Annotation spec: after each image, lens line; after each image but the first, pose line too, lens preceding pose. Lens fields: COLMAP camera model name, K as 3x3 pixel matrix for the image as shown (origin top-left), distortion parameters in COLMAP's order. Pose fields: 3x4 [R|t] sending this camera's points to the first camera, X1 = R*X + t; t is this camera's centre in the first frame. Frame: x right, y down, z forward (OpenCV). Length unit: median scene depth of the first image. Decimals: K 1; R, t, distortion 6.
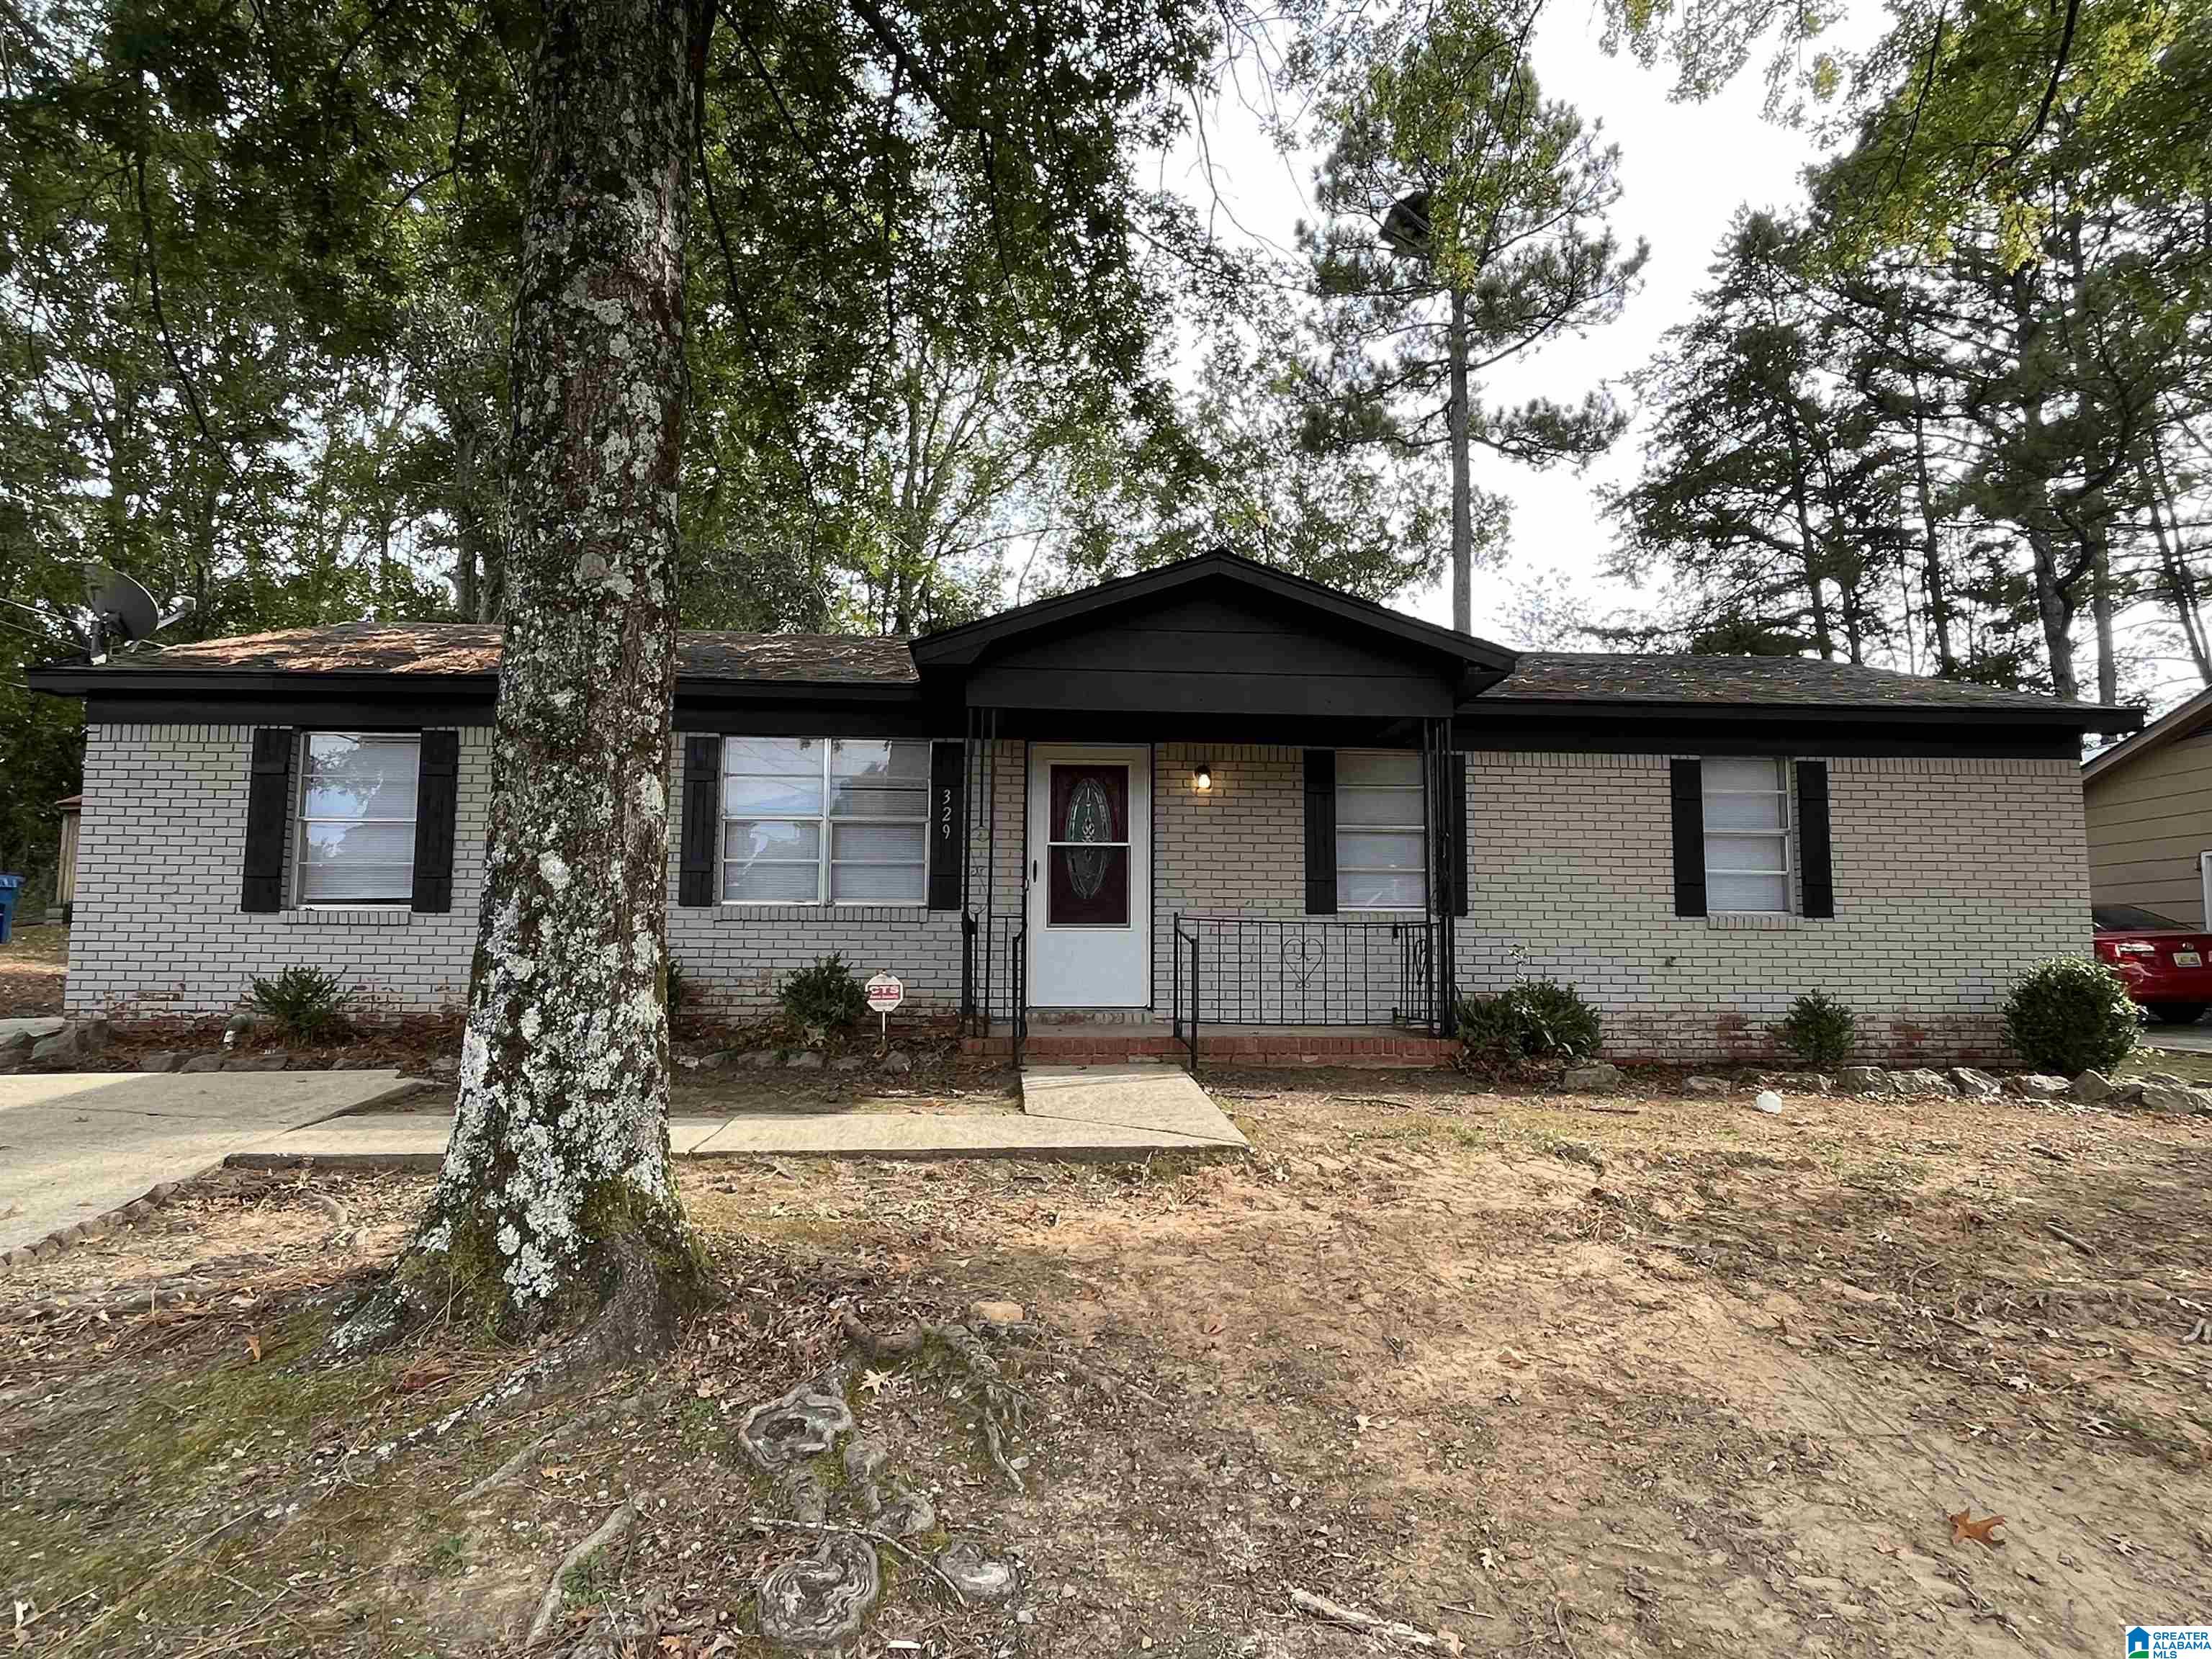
lens RADIAL K [[1310.7, 0, 1104.0], [0, 1310.7, 828.7], [0, 0, 1]] dist [0.000044, -0.001895]
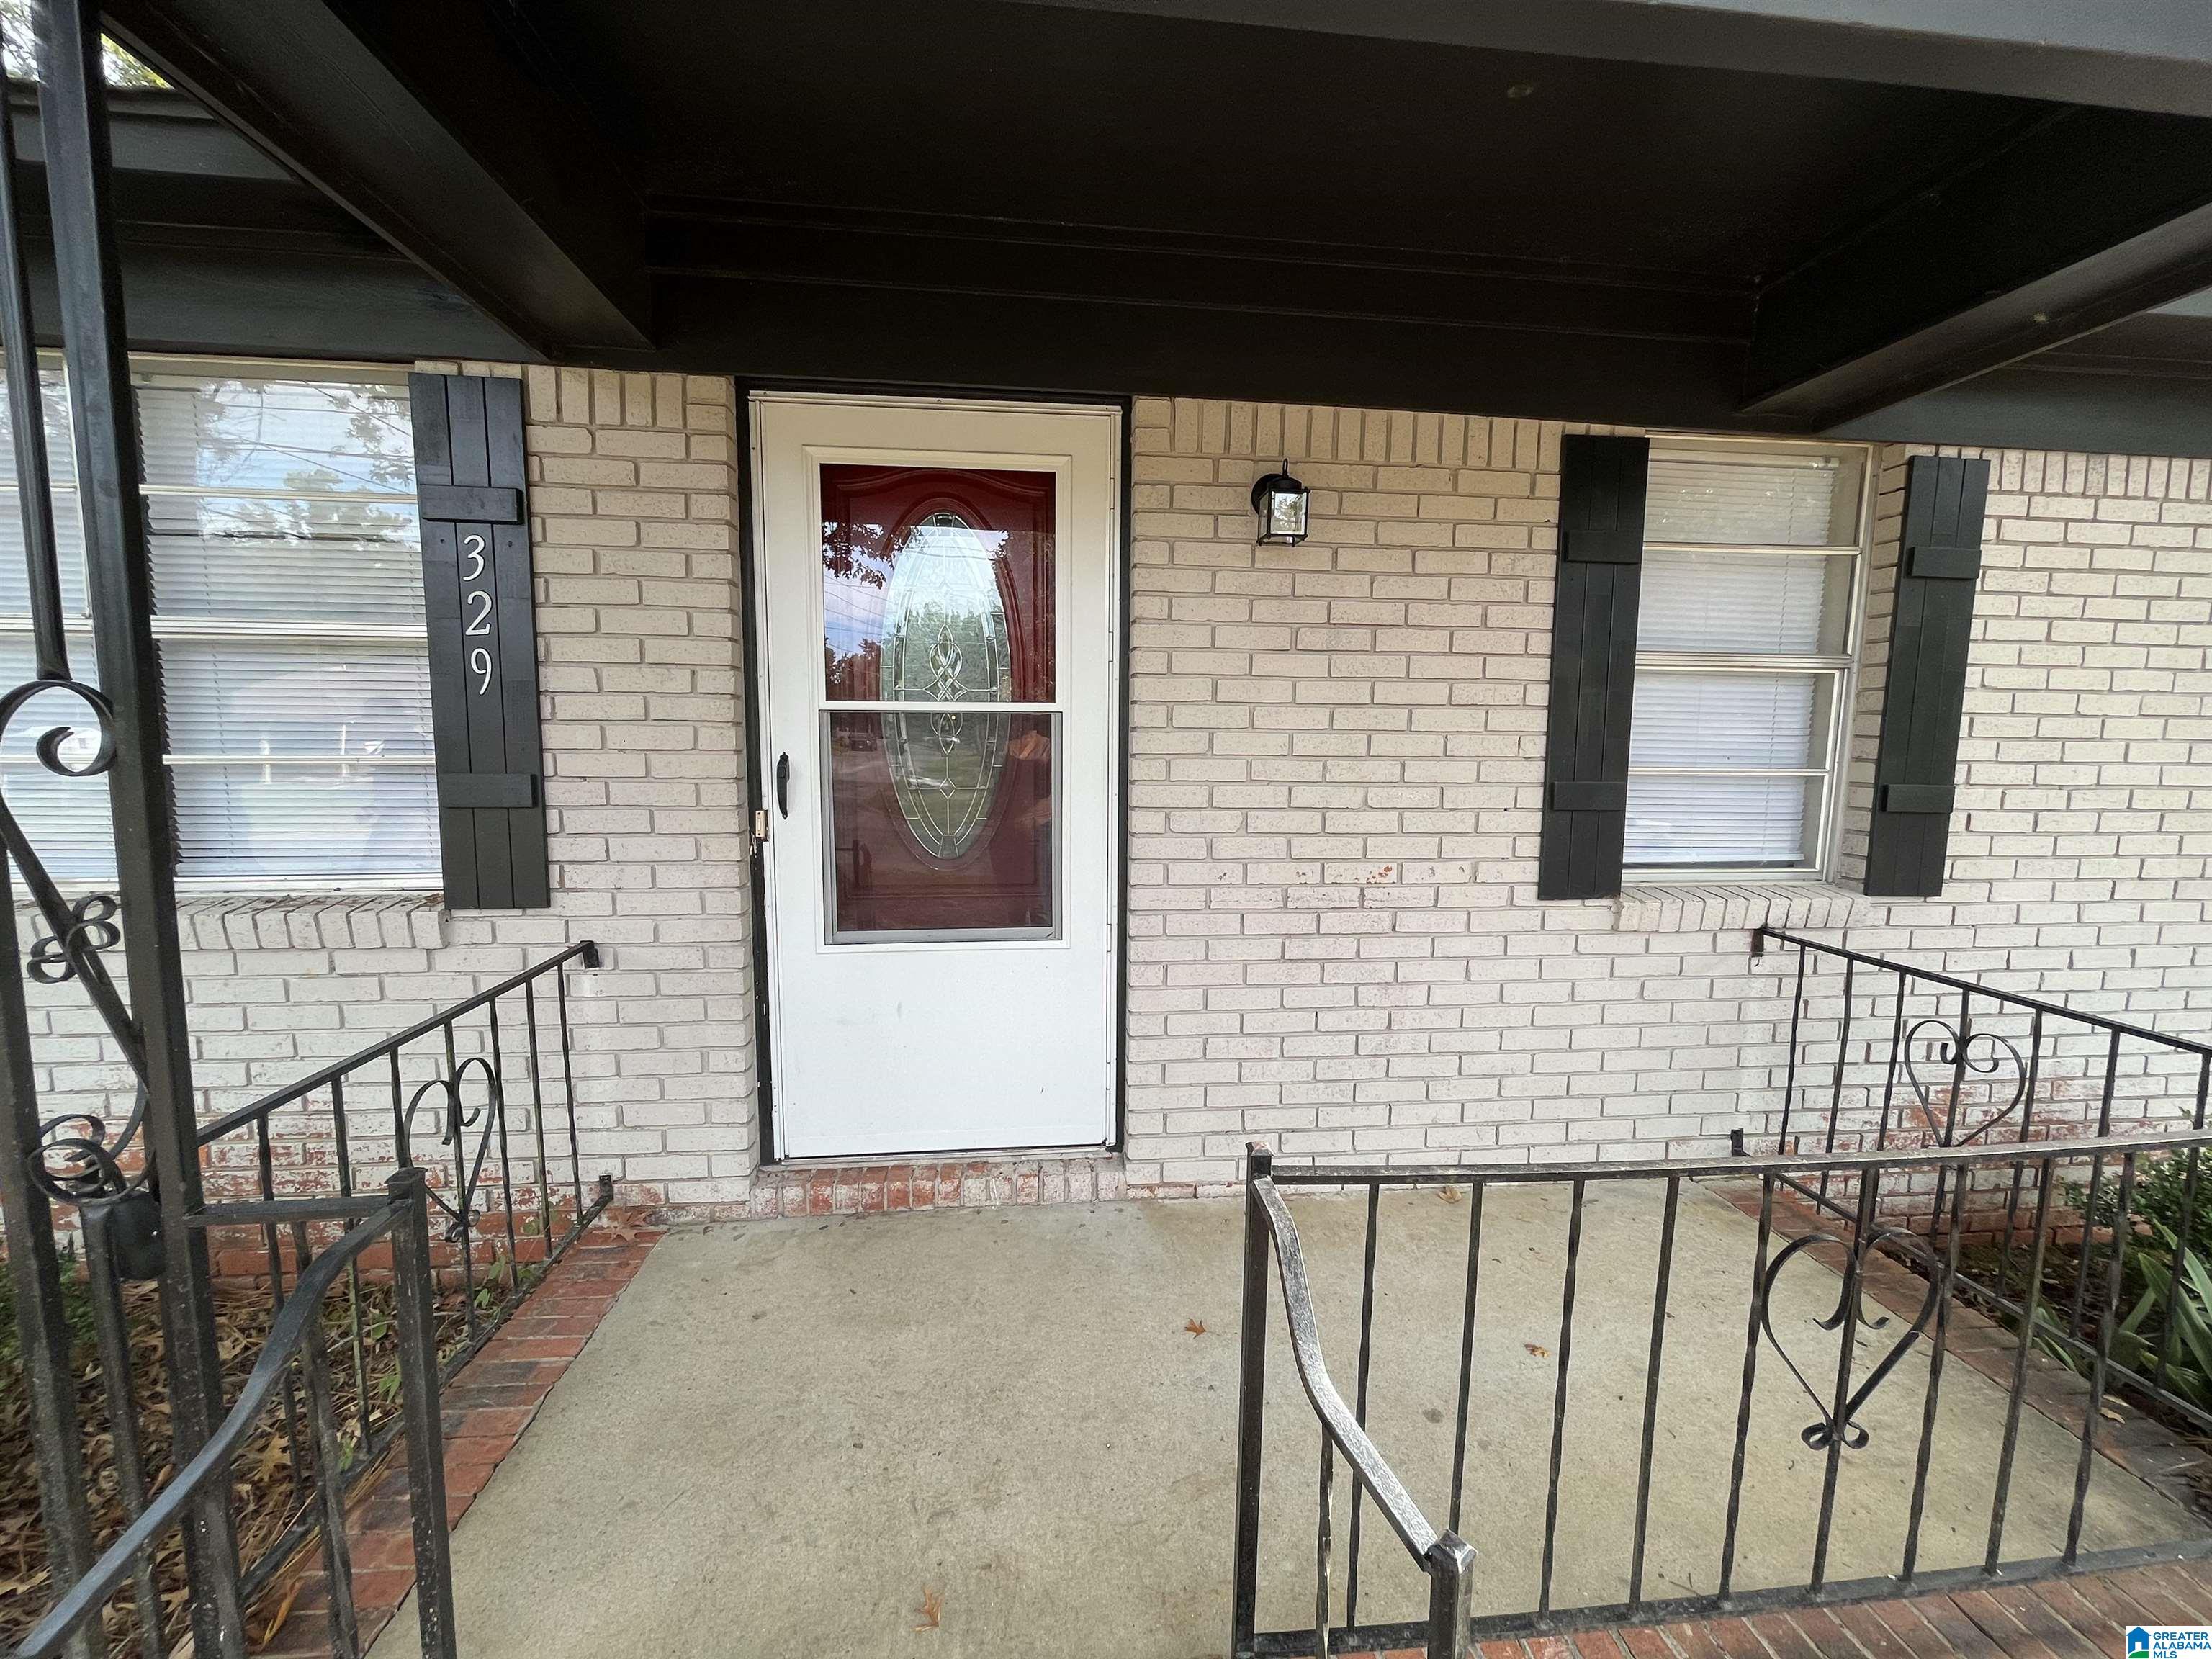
lens RADIAL K [[898.3, 0, 1108.0], [0, 898.3, 822.2], [0, 0, 1]] dist [-0.000701, -0.000164]
pose [[0.999209, -0.001111, 0.039740, 0.030592], [-0.007426, 0.976799, 0.214028, -0.013123], [-0.039056, -0.214154, 0.976019, 1.023294]]
